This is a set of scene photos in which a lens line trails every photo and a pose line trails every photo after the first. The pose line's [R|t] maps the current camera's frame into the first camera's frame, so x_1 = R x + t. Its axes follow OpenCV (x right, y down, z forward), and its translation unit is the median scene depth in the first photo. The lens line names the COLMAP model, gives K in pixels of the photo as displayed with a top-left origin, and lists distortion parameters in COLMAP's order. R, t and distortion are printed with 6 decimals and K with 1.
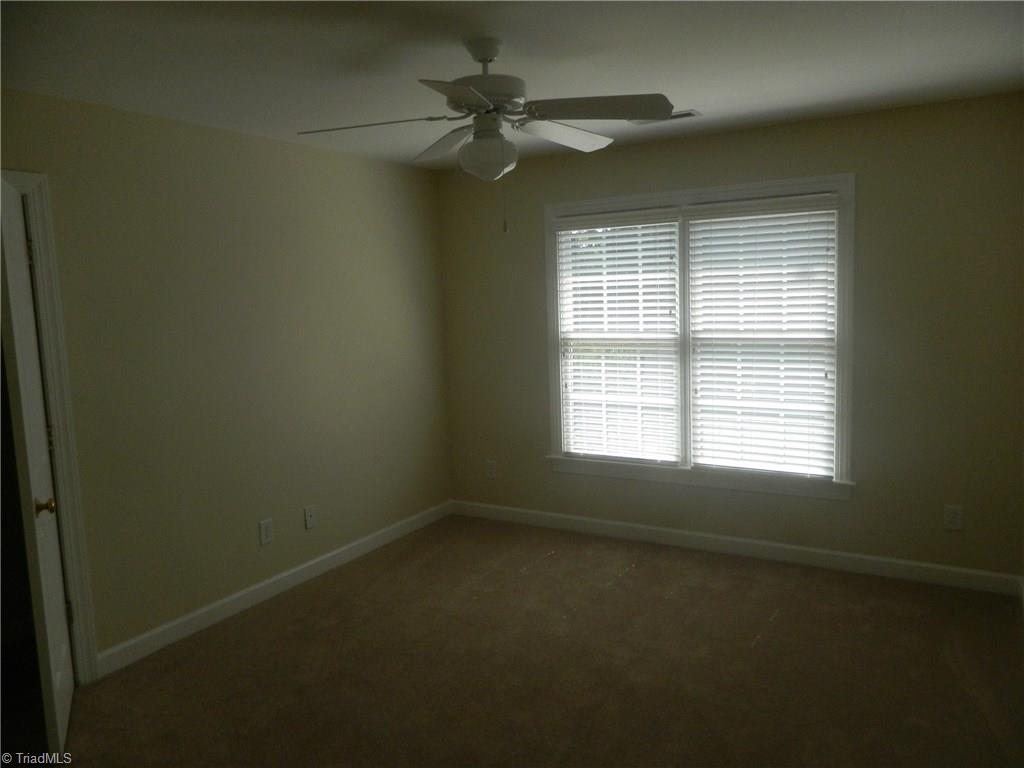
lens RADIAL K [[751.9, 0, 497.8], [0, 751.9, 383.5], [0, 0, 1]] dist [0.003633, 0.003255]
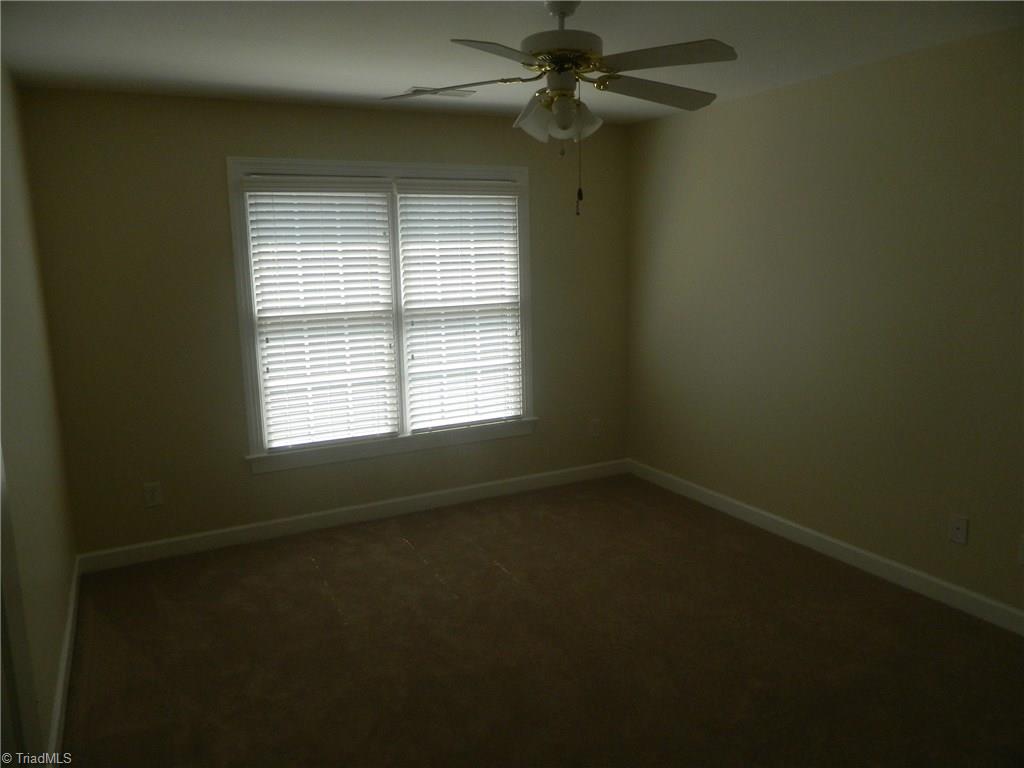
lens RADIAL K [[751.9, 0, 511.0], [0, 751.9, 382.4], [0, 0, 1]] dist [0.003633, 0.003255]
pose [[0.514949, -0.124190, 0.848177, -0.544224], [0.112408, 0.990689, 0.076811, -0.023153], [-0.849819, 0.055788, 0.524114, 0.337729]]
